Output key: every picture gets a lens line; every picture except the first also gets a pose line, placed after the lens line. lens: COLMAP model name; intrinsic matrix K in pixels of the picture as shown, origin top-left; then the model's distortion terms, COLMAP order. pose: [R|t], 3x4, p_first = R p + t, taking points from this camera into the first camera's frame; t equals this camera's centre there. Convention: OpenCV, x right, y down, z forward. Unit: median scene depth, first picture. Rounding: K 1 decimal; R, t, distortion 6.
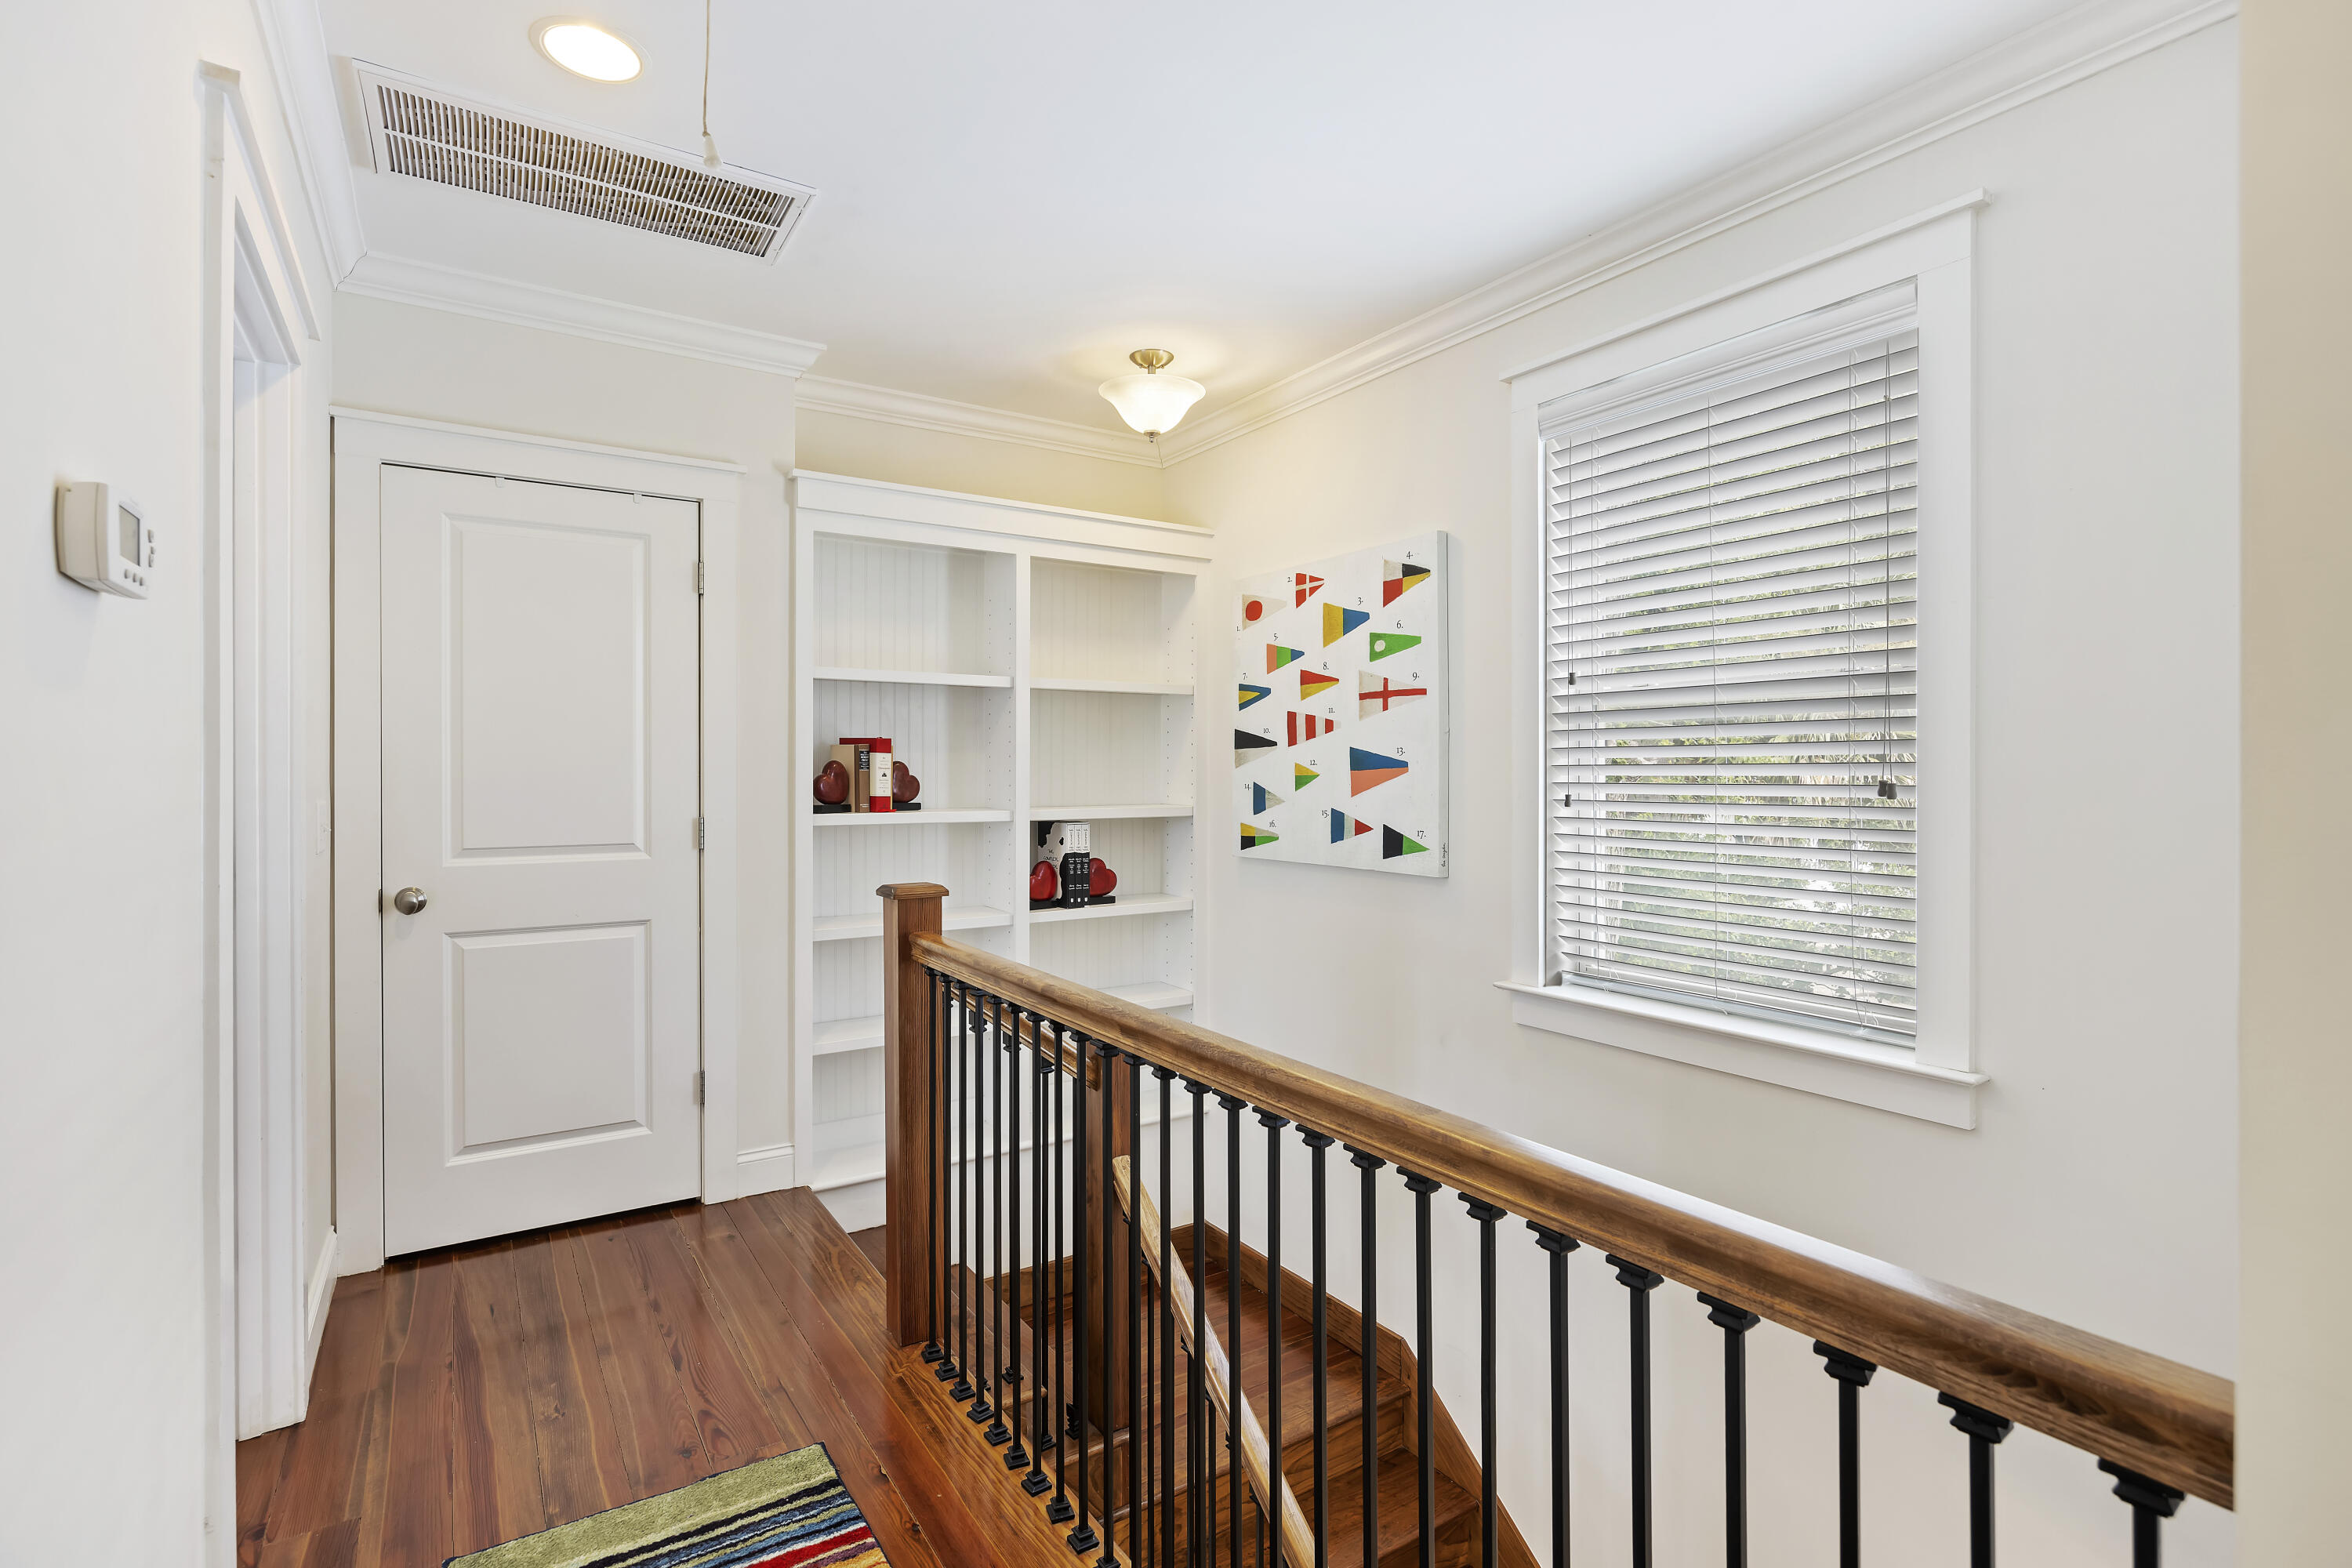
lens RADIAL K [[1102.8, 0, 1174.3], [0, 1102.8, 785.5], [0, 0, 1]] dist [-0.007105, 0.001847]
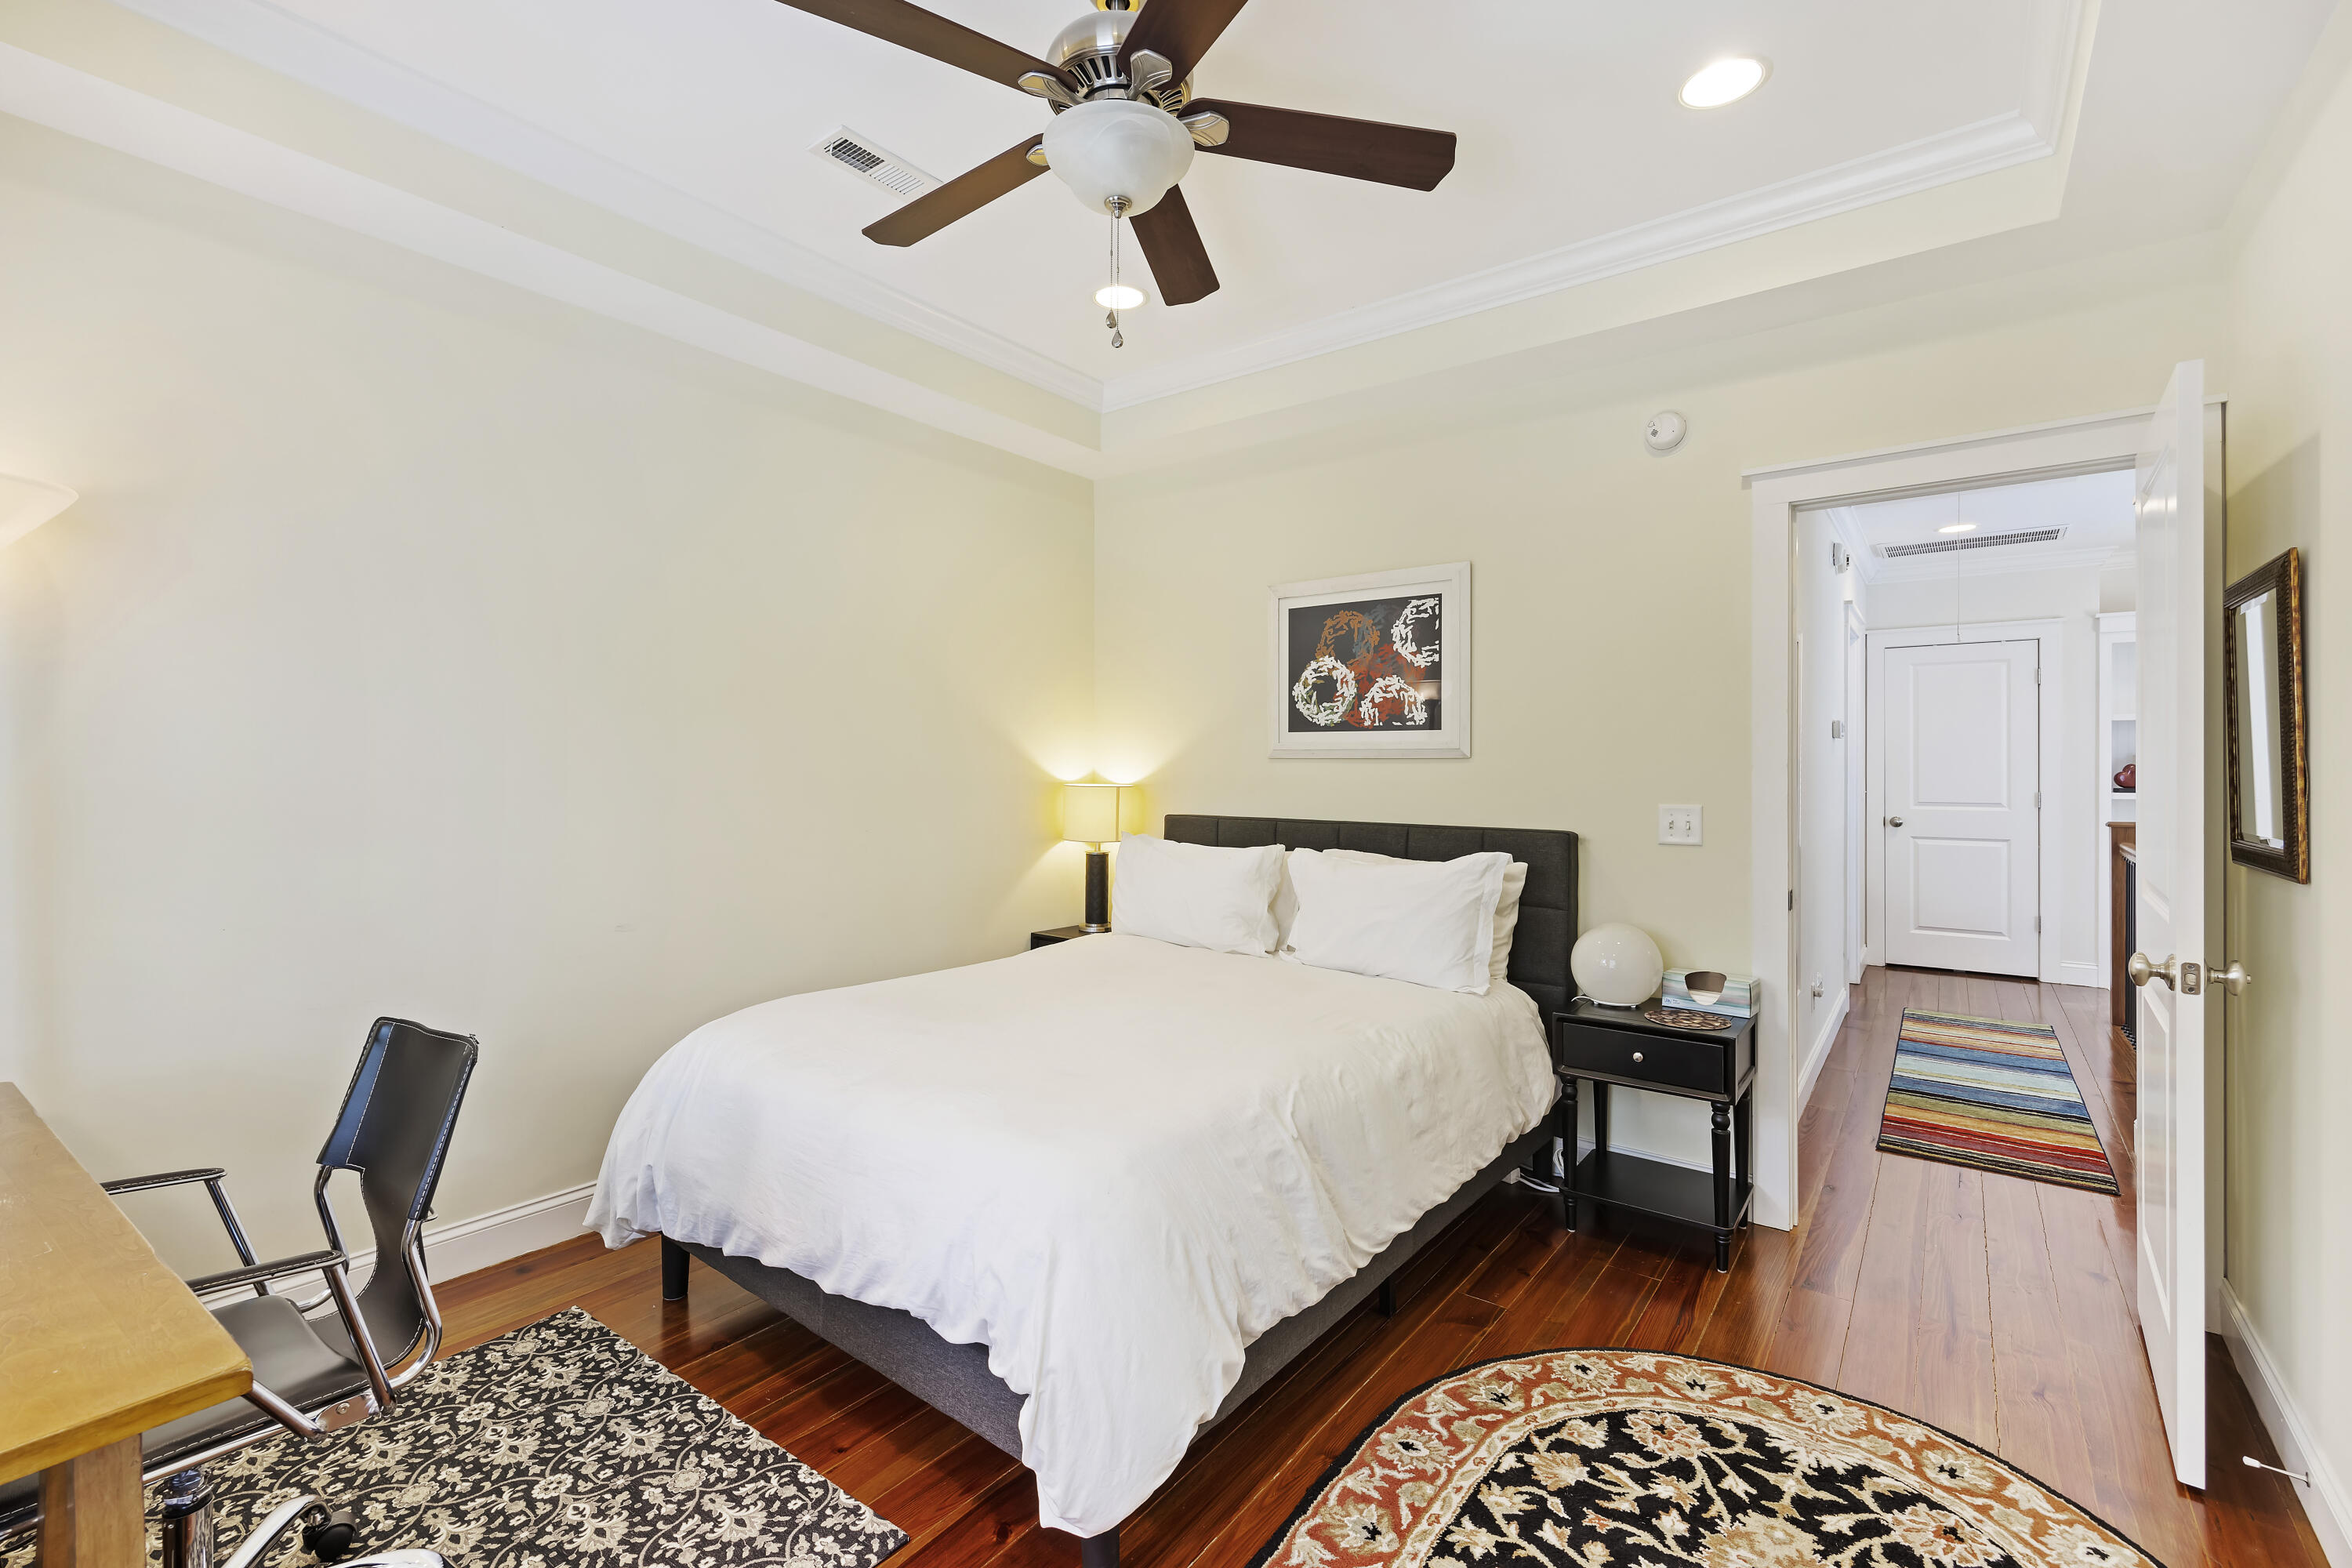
lens RADIAL K [[1004.6, 0, 1164.4], [0, 1004.6, 766.9], [0, 0, 1]] dist [-0.004858, -0.001509]
pose [[0.322282, -0.001926, -0.946642, 0.102786], [-0.006958, 0.999966, -0.004404, 0.000079], [0.946618, 0.008007, 0.322258, -0.145599]]
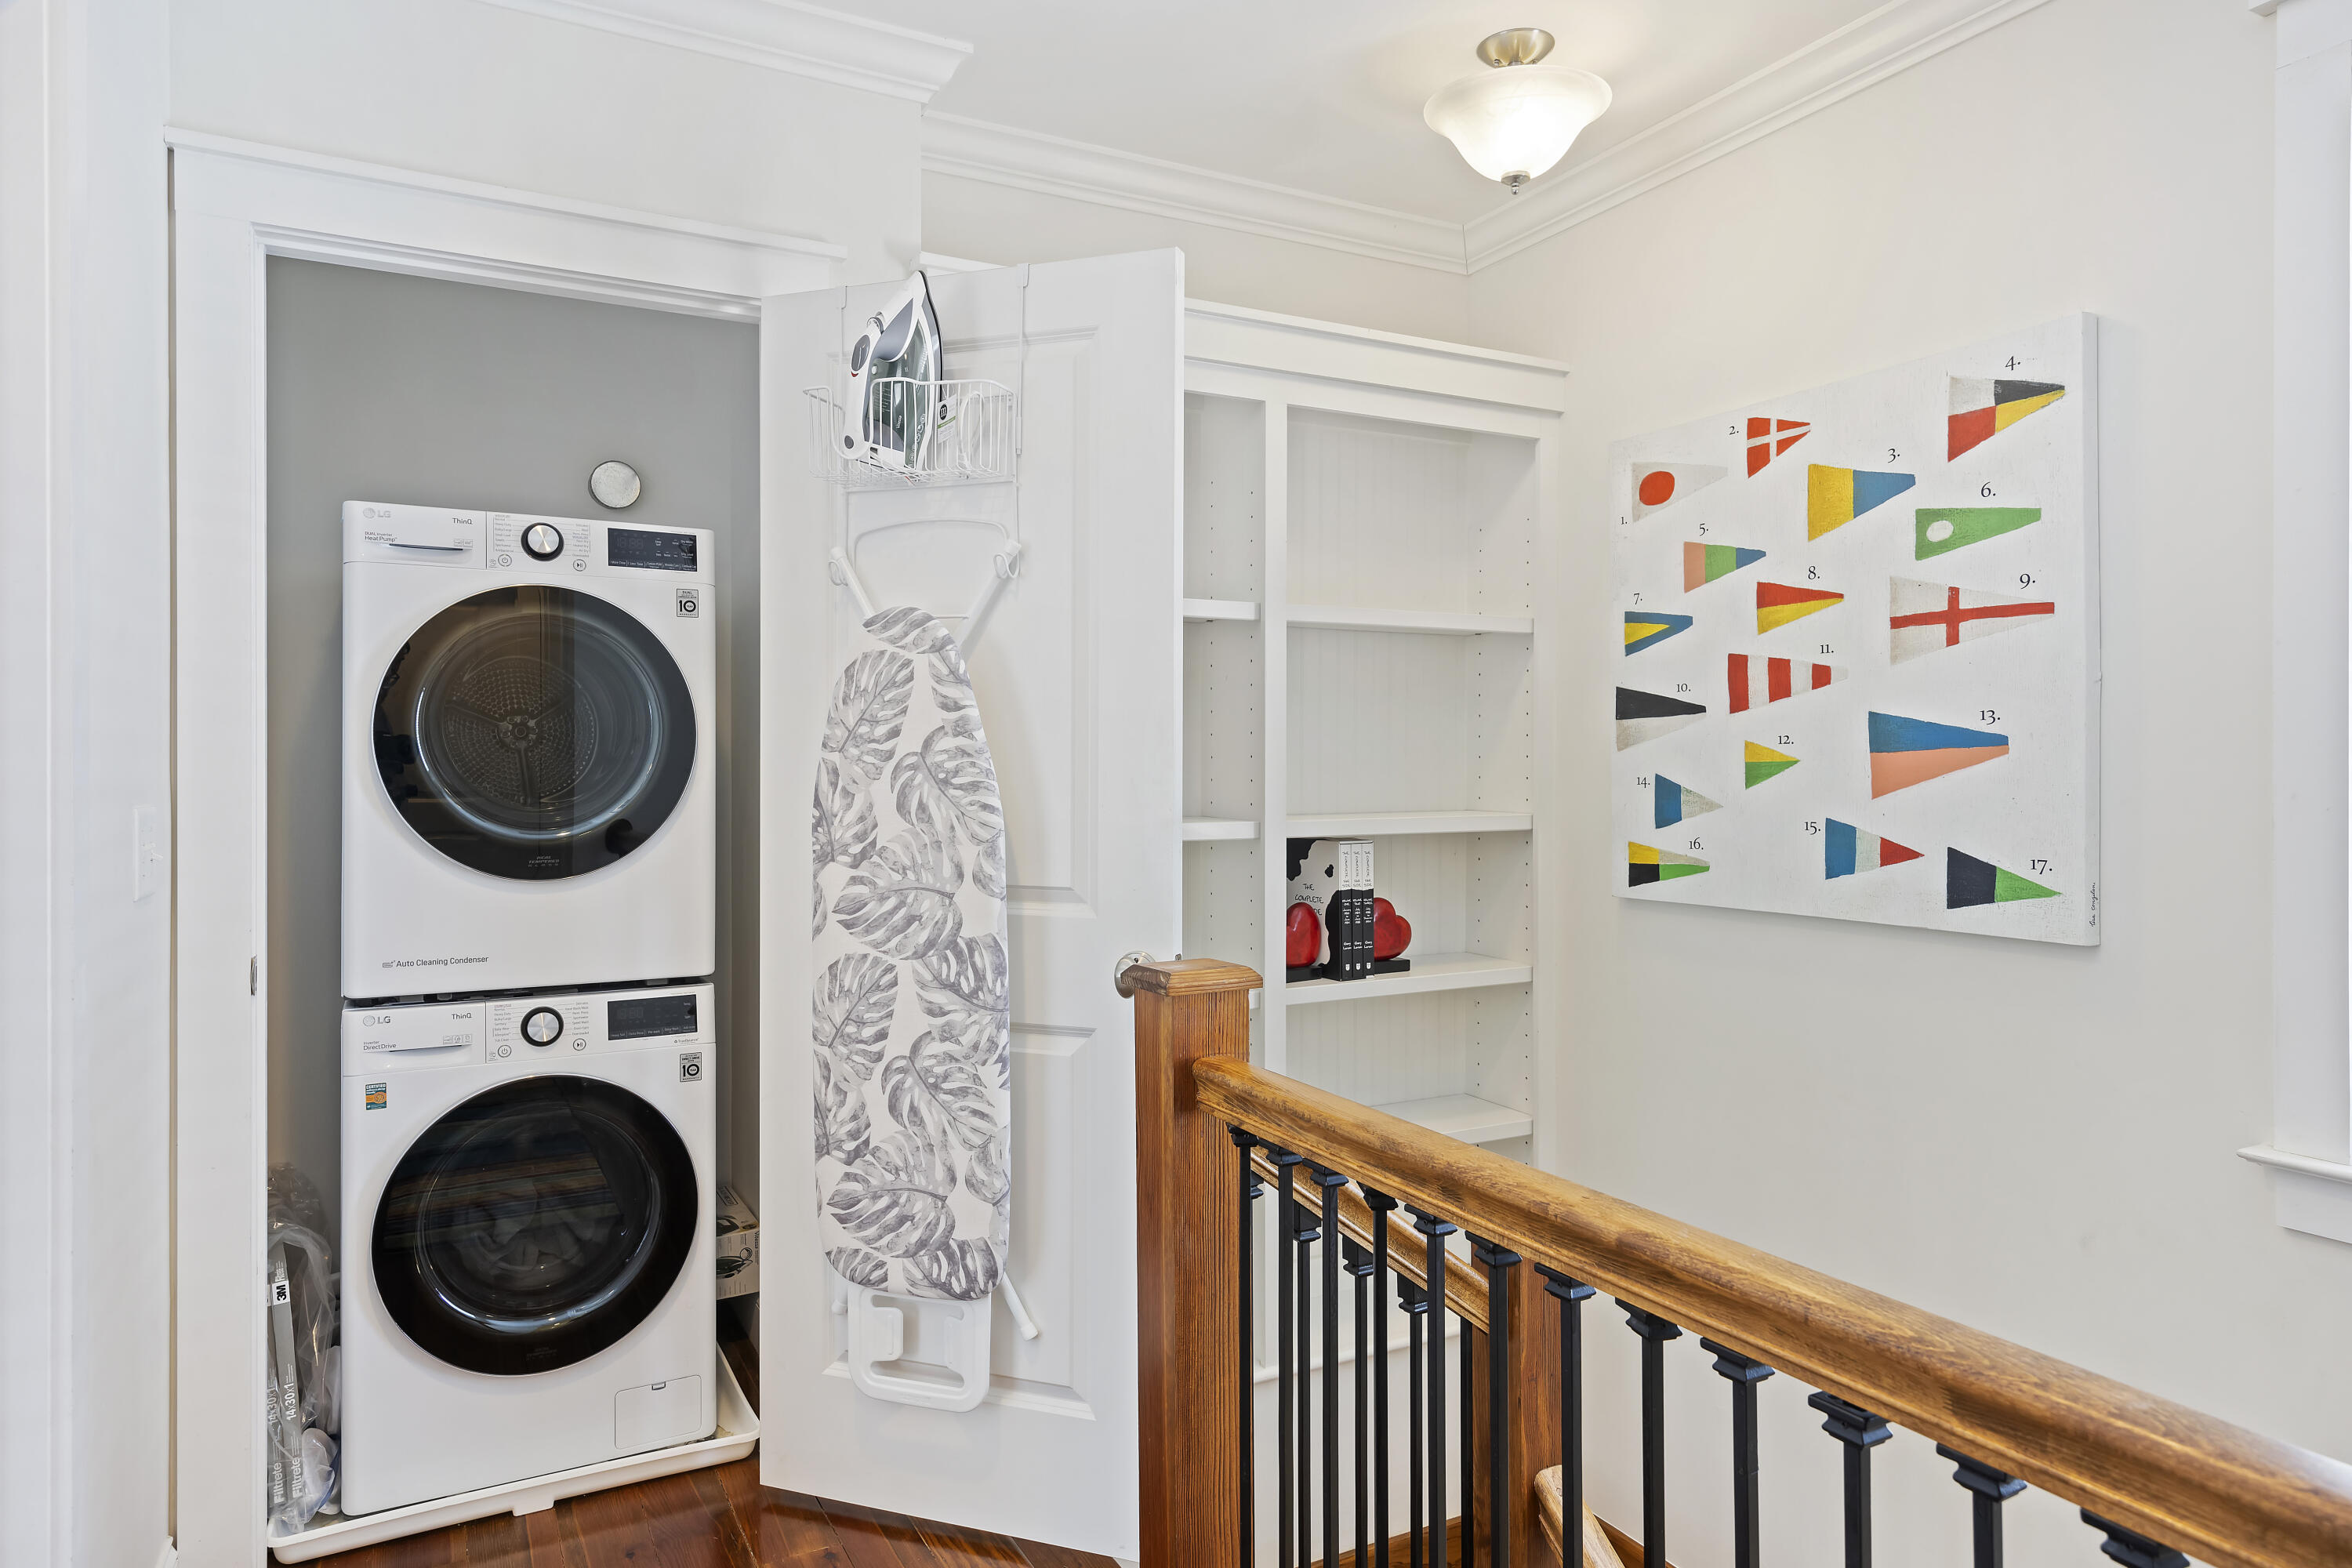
lens RADIAL K [[1440.9, 0, 1179.4], [0, 1440.9, 768.6], [0, 0, 1]] dist [0.031257, -0.000601]
pose [[0.995993, -0.001785, -0.089417, -0.129102], [0.000810, 0.999940, -0.010947, 0.002581], [0.089431, 0.010831, 0.995934, 0.216925]]
